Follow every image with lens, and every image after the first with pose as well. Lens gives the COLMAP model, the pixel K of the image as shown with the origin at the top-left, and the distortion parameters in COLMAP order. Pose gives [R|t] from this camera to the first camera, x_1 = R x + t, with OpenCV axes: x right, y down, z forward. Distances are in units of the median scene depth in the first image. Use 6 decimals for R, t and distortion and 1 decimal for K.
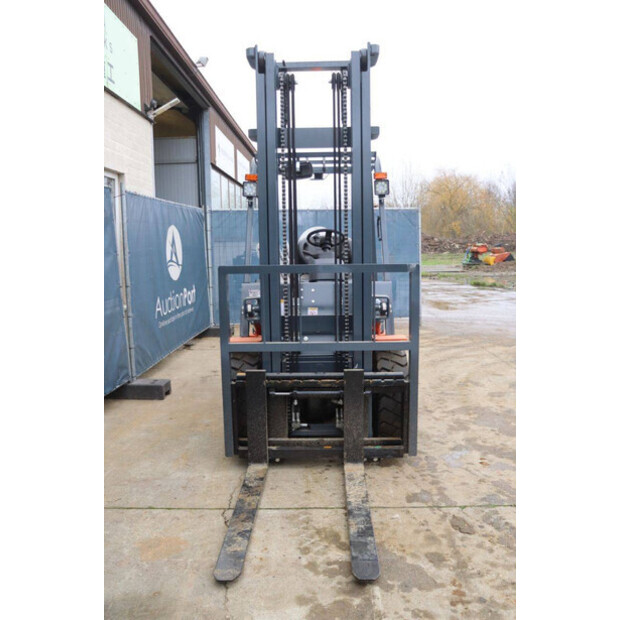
lens RADIAL K [[576.5, 0, 311.0], [0, 576.5, 311.6], [0, 0, 1]] dist [-0.090714, 0.000000]
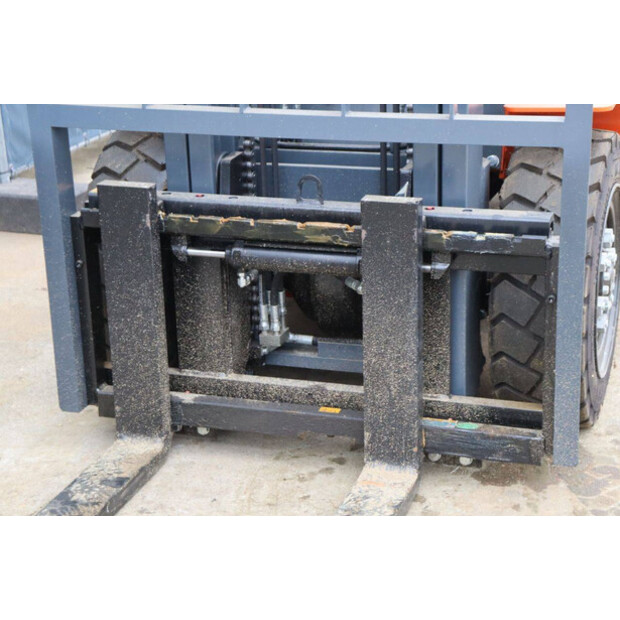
lens RADIAL K [[1403.4, 0, 314.9], [0, 1403.4, 292.4], [0, 0, 1]] dist [0.324105, 0.000000]
pose [[0.956052, 0.078953, -0.282368, 0.264241], [-0.021423, 0.979298, 0.201286, -0.010542], [0.292415, -0.186391, 0.937951, 0.196667]]
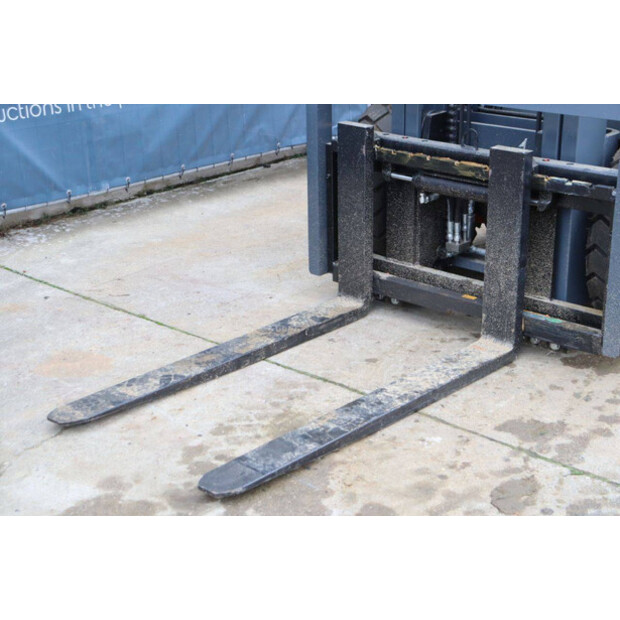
lens RADIAL K [[1175.7, 0, 309.3], [0, 1175.7, 306.6], [0, 0, 1]] dist [0.195693, 0.000000]
pose [[0.746017, 0.230042, -0.624931, 0.585157], [-0.078166, 0.962201, 0.260883, -0.016901], [0.661323, -0.145775, 0.735800, 0.140866]]
